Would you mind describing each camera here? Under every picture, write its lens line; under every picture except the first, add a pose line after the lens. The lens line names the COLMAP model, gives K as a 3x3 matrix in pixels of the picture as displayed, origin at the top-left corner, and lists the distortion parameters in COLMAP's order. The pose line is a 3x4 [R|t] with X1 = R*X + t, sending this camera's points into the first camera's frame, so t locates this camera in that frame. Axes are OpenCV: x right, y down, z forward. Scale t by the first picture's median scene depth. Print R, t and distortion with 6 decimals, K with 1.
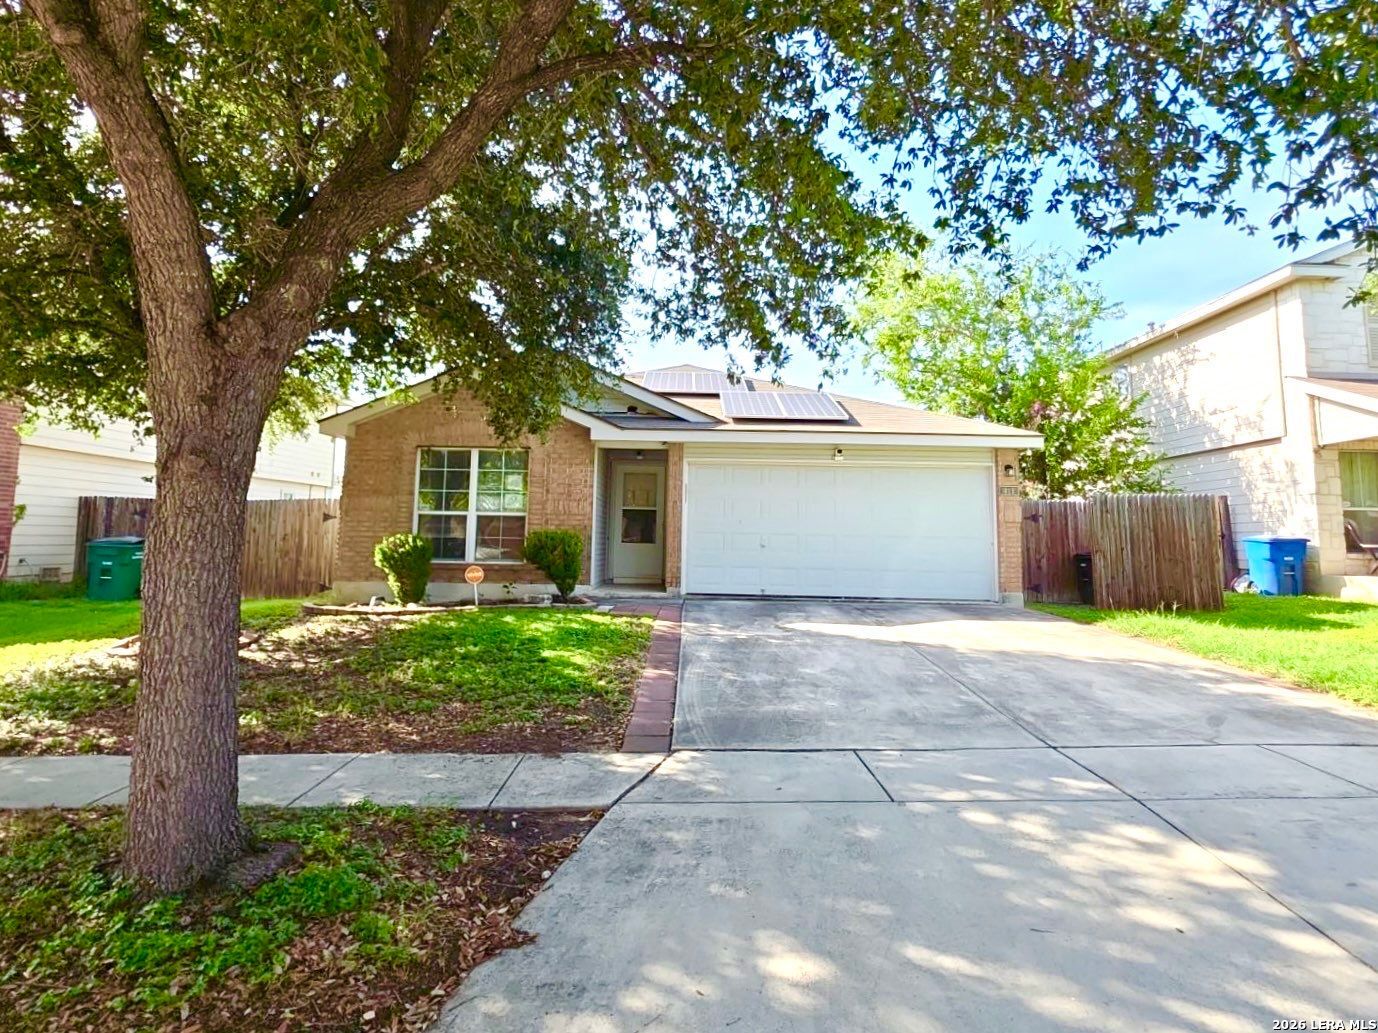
lens RADIAL K [[698.3, 0, 689.3], [0, 698.3, 449.6], [0, 0, 1]] dist [-0.000208, 0.000007]
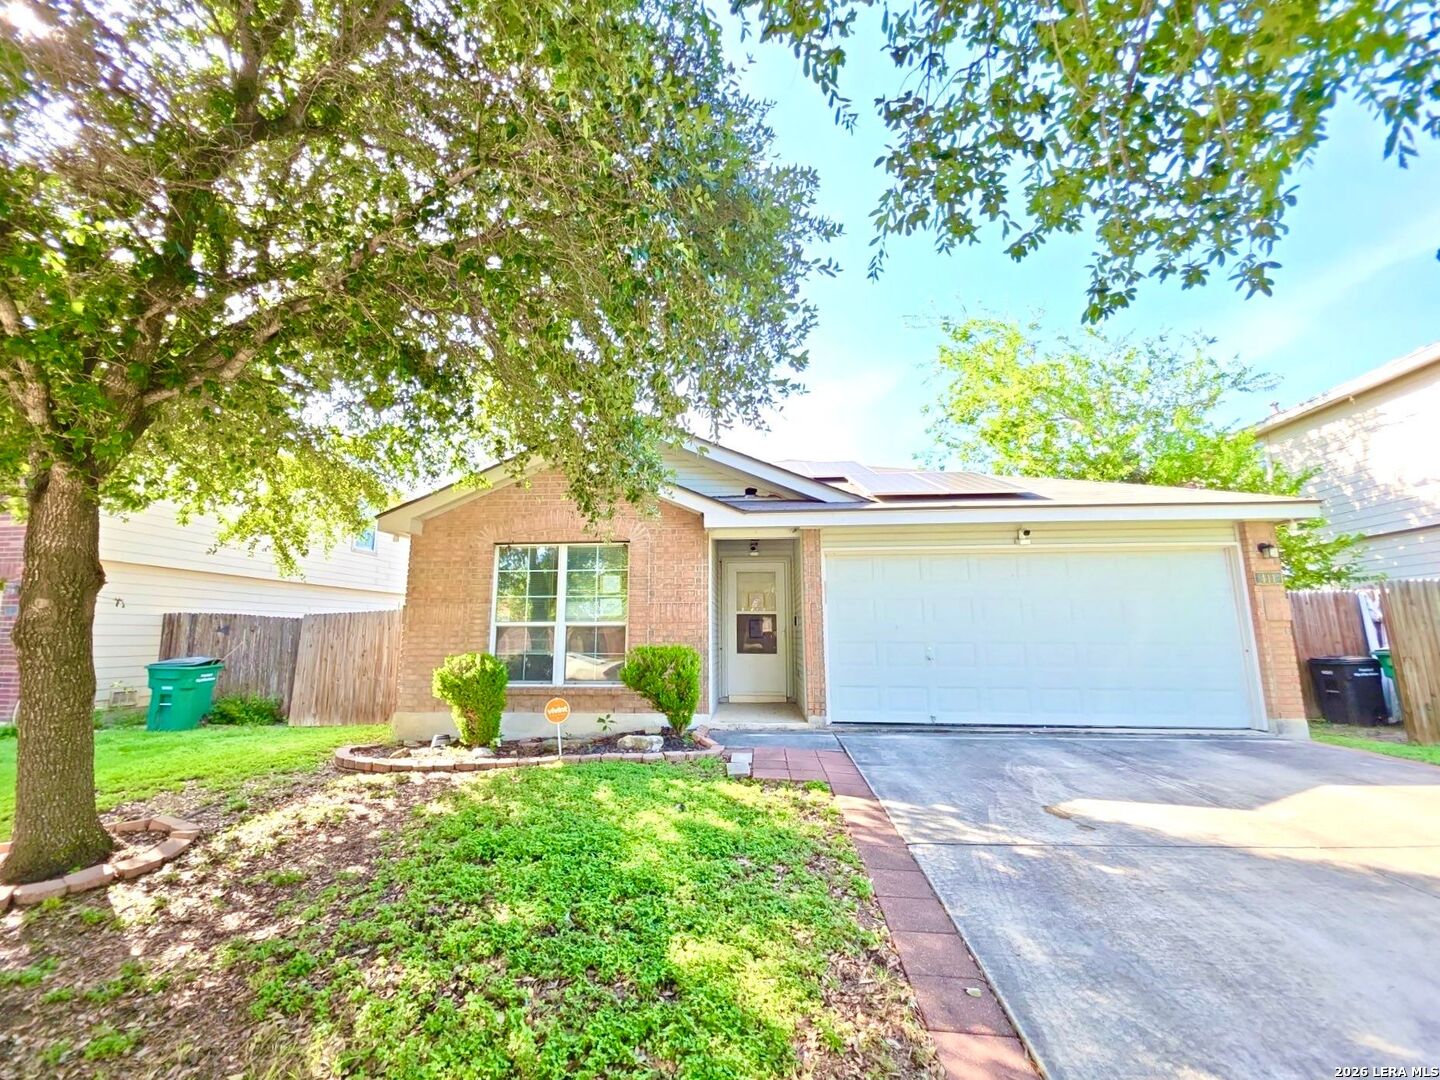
lens RADIAL K [[576.3, 0, 714.2], [0, 576.3, 536.3], [0, 0, 1]] dist [0.000169, -0.000252]
pose [[0.996613, -0.032596, -0.075501, -0.079169], [0.029222, 0.998543, -0.045365, 0.025251], [0.076869, 0.043005, 0.996113, 0.343264]]
